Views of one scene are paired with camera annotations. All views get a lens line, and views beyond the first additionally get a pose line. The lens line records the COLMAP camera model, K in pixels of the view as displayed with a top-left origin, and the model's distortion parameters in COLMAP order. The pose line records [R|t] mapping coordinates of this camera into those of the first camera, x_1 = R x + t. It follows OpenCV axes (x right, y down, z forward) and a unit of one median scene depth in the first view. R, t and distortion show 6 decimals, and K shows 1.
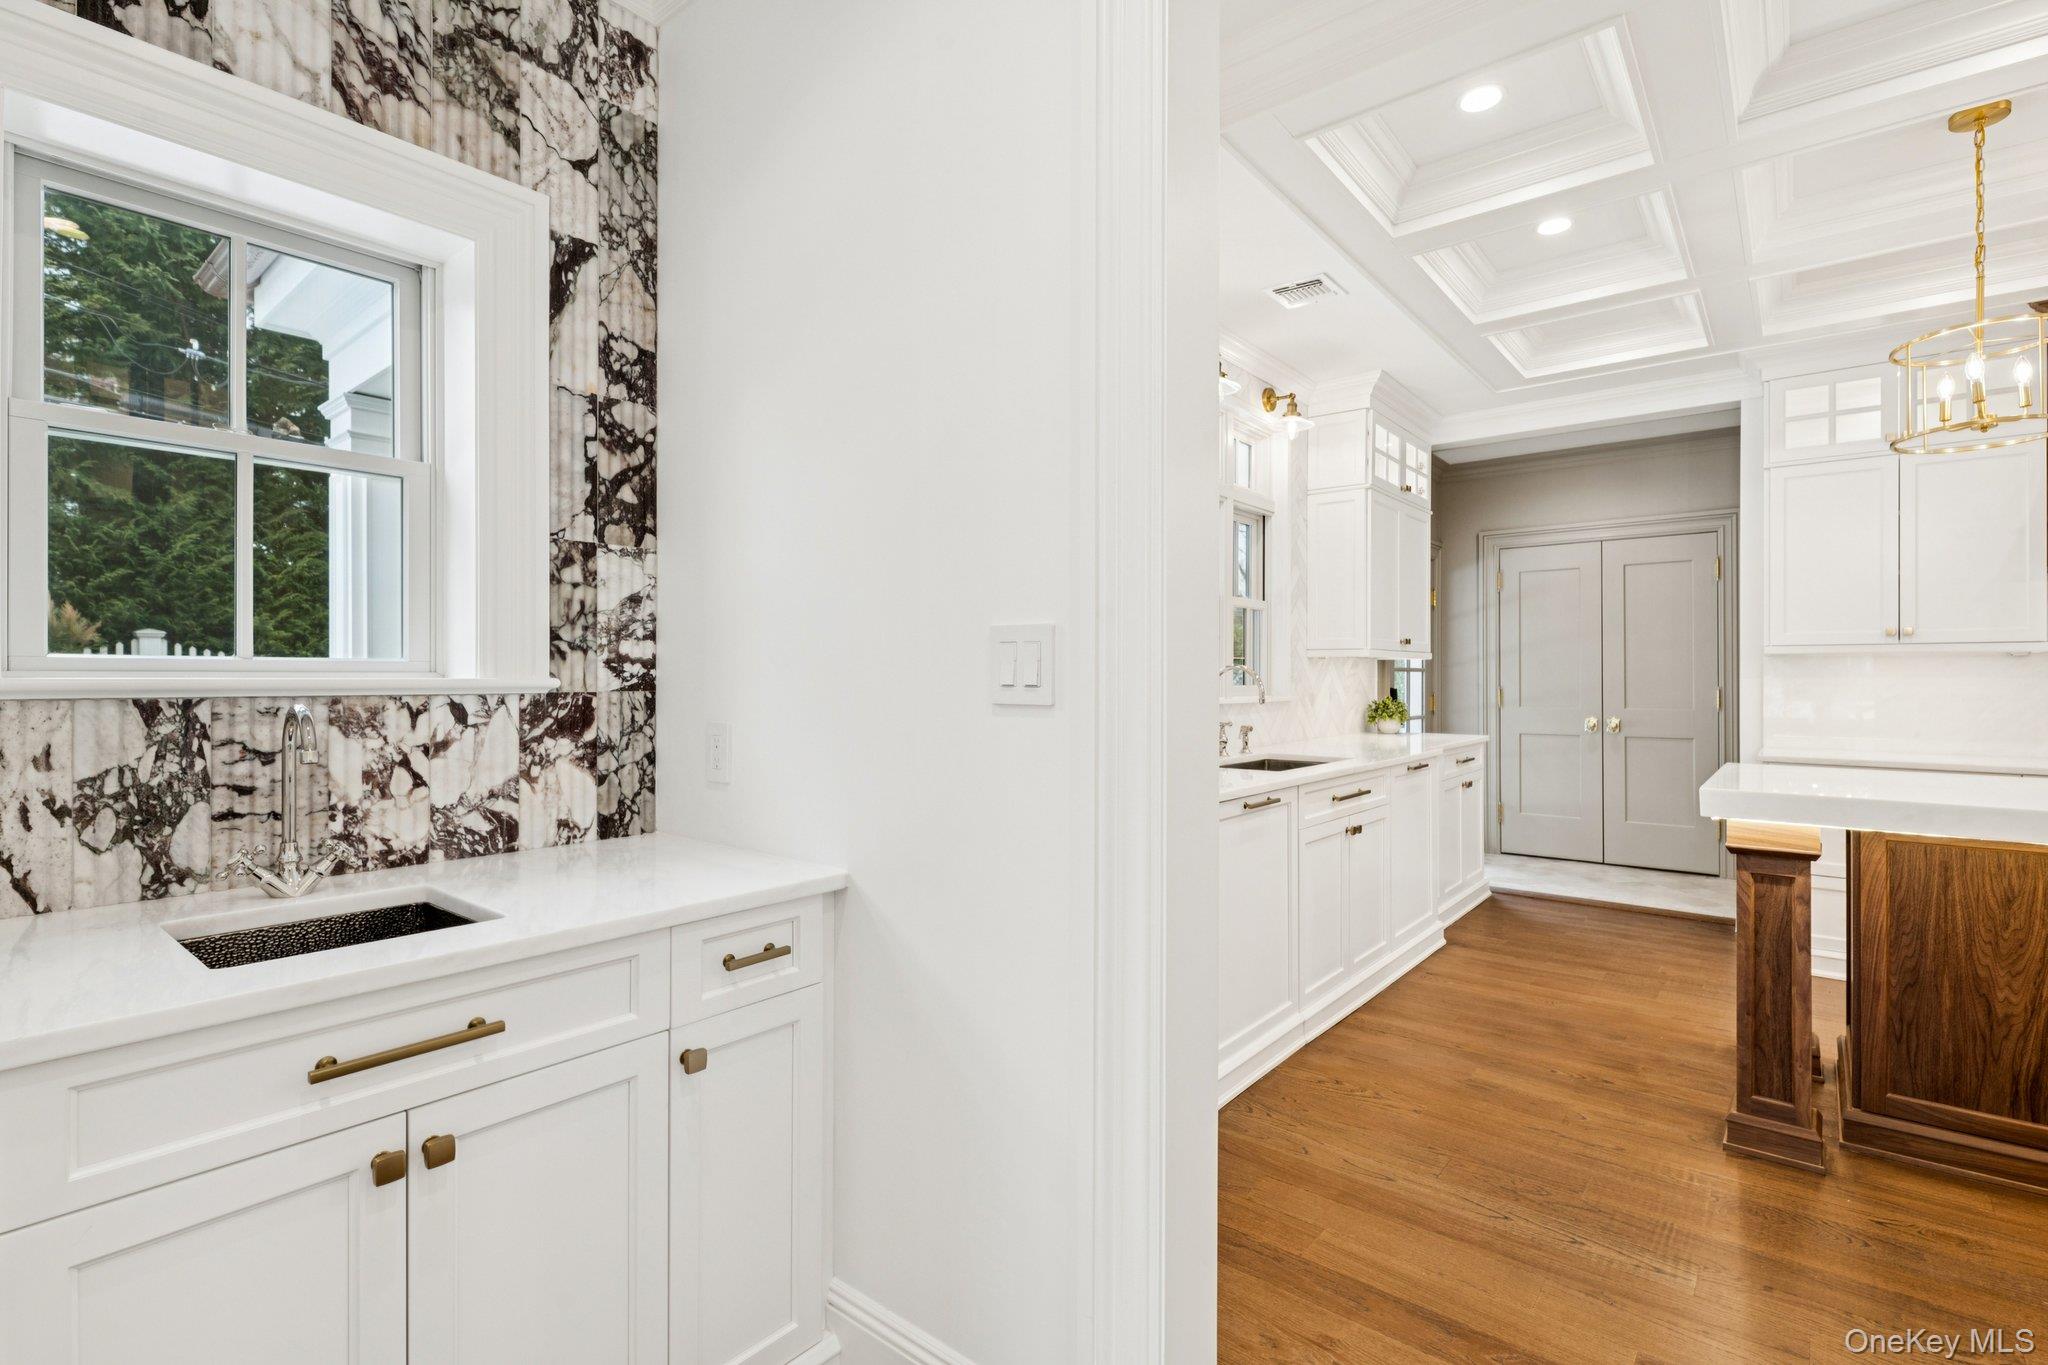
lens RADIAL K [[919.1, 0, 1029.0], [0, 919.1, 676.8], [0, 0, 1]] dist [-0.001552, -0.000561]
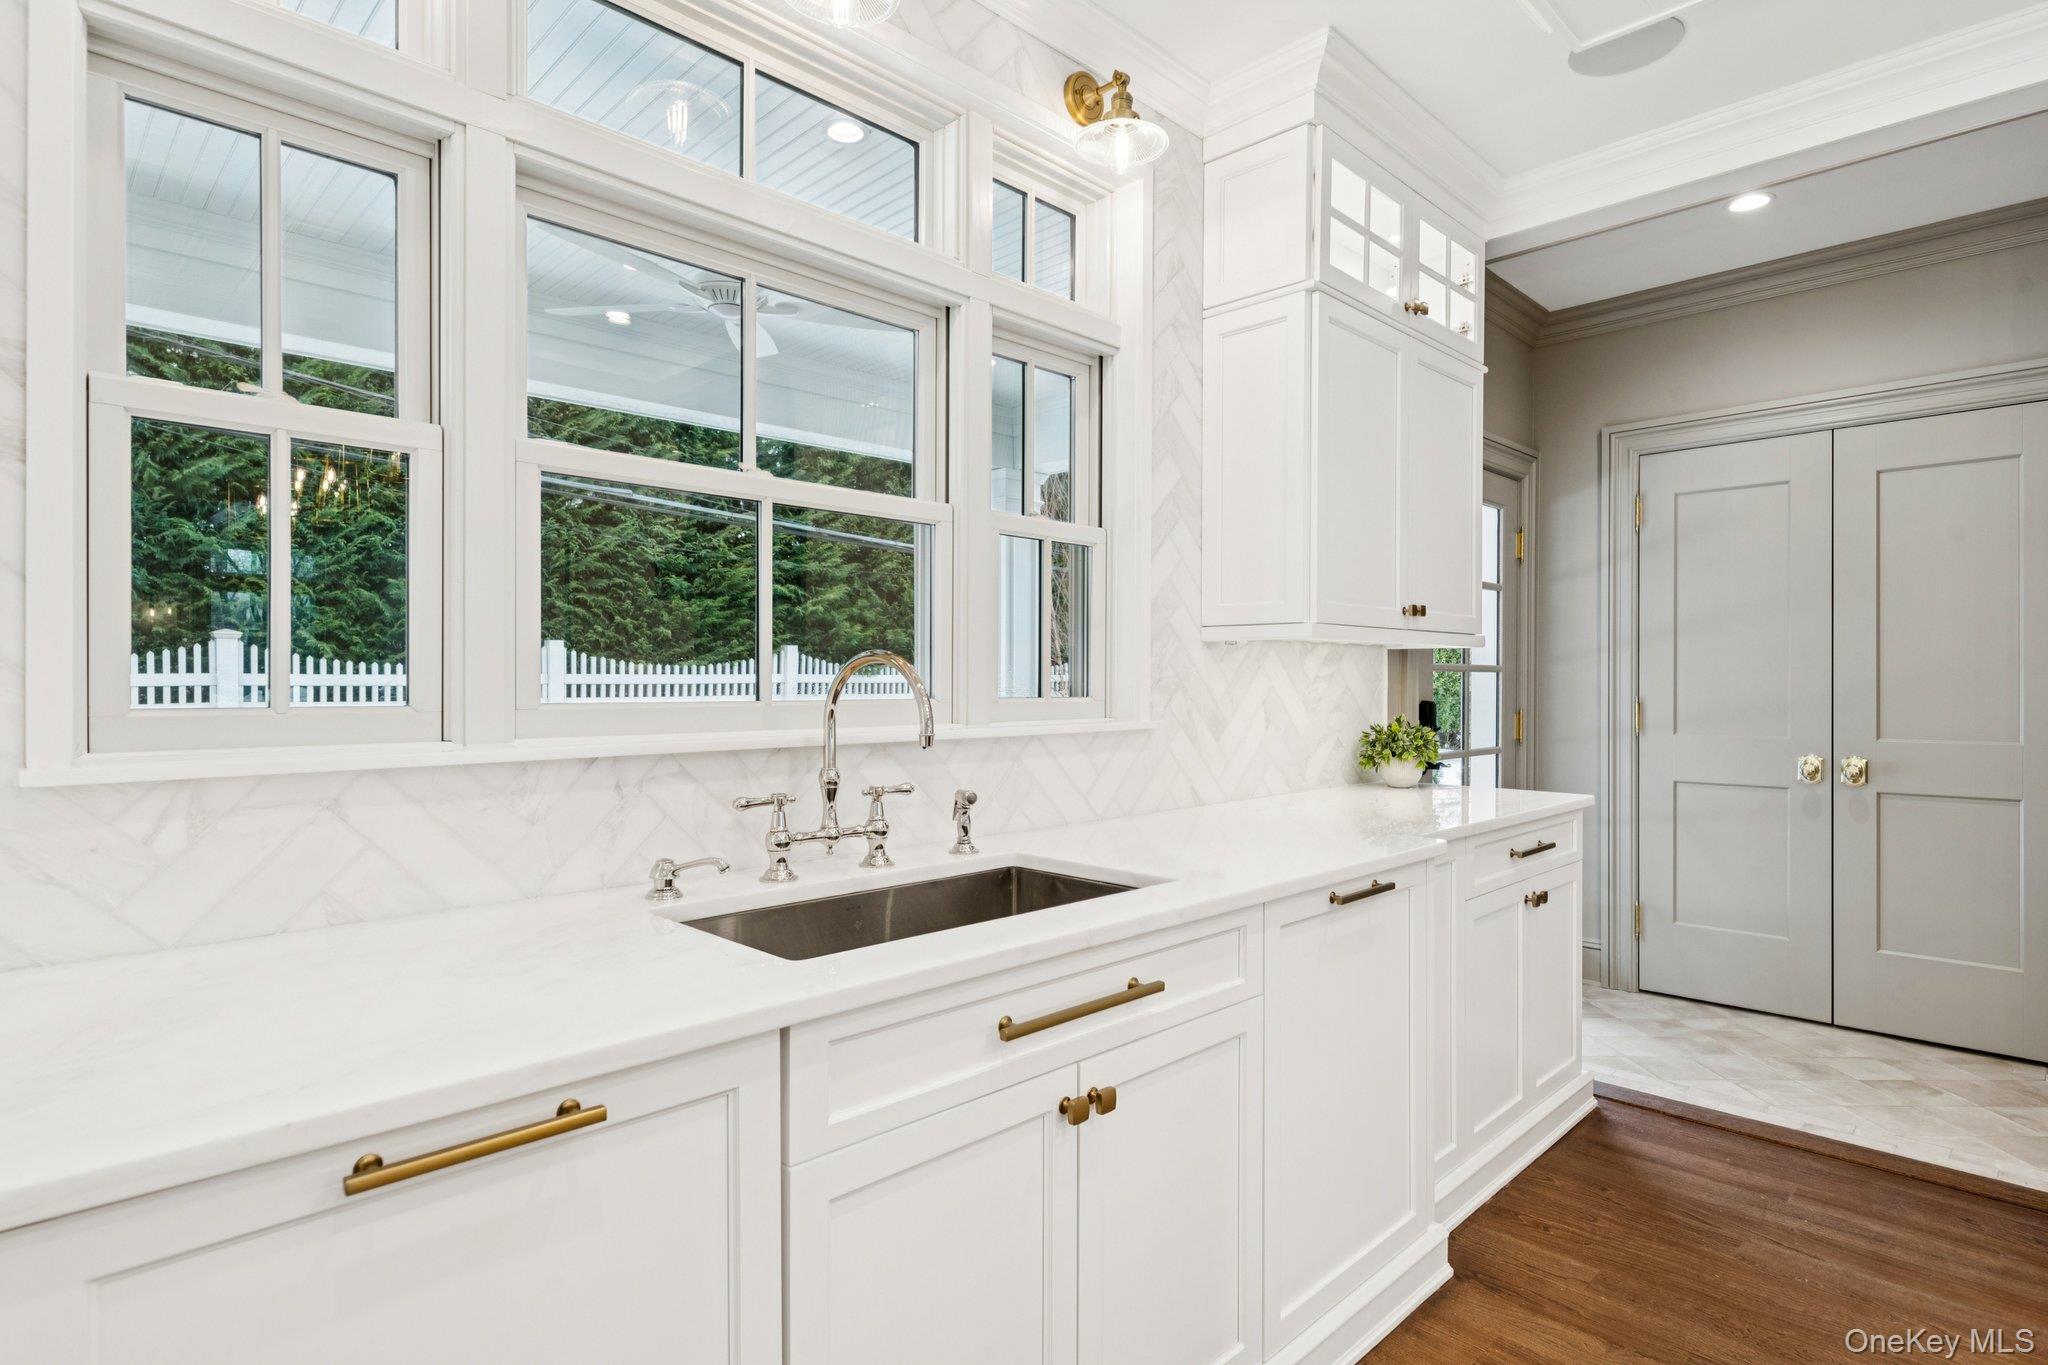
lens RADIAL K [[1068.5, 0, 1005.2], [0, 1068.5, 688.3], [0, 0, 1]] dist [0.002354, -0.002473]
pose [[0.994877, 0.000456, -0.101094, 0.252015], [0.000289, 0.999973, 0.007356, -0.000107], [0.101095, -0.007348, 0.994850, 0.402007]]
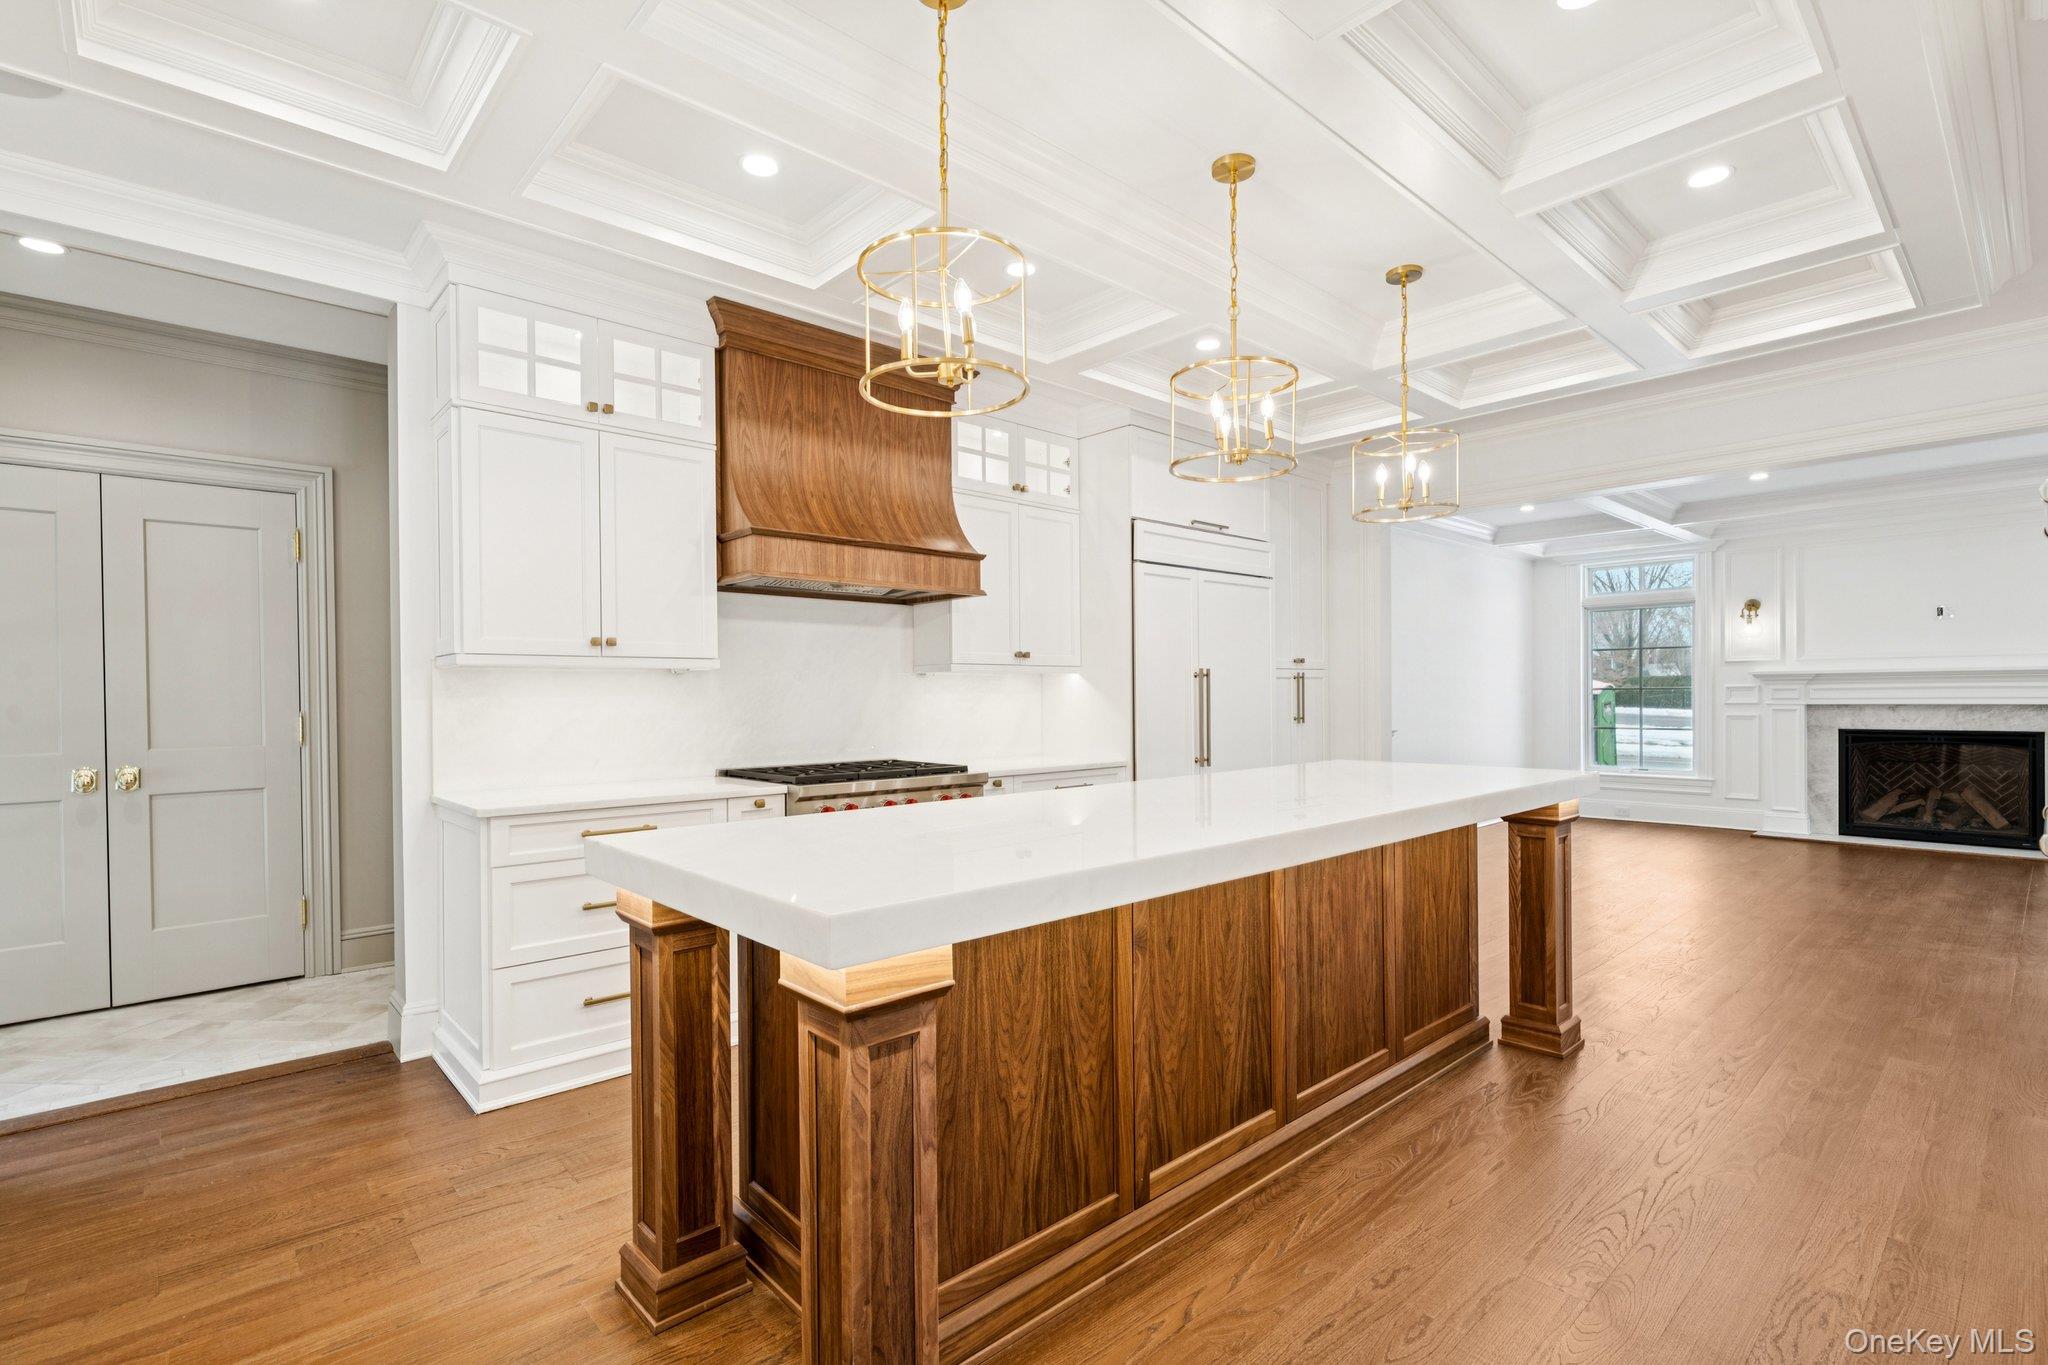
lens RADIAL K [[953.5, 0, 1021.9], [0, 953.5, 700.7], [0, 0, 1]] dist [-0.000740, 0.000441]
pose [[0.138825, -0.009500, 0.990271, 0.110051], [0.007886, 0.999933, 0.008487, 0.000438], [-0.990286, 0.006631, 0.138891, 0.393070]]
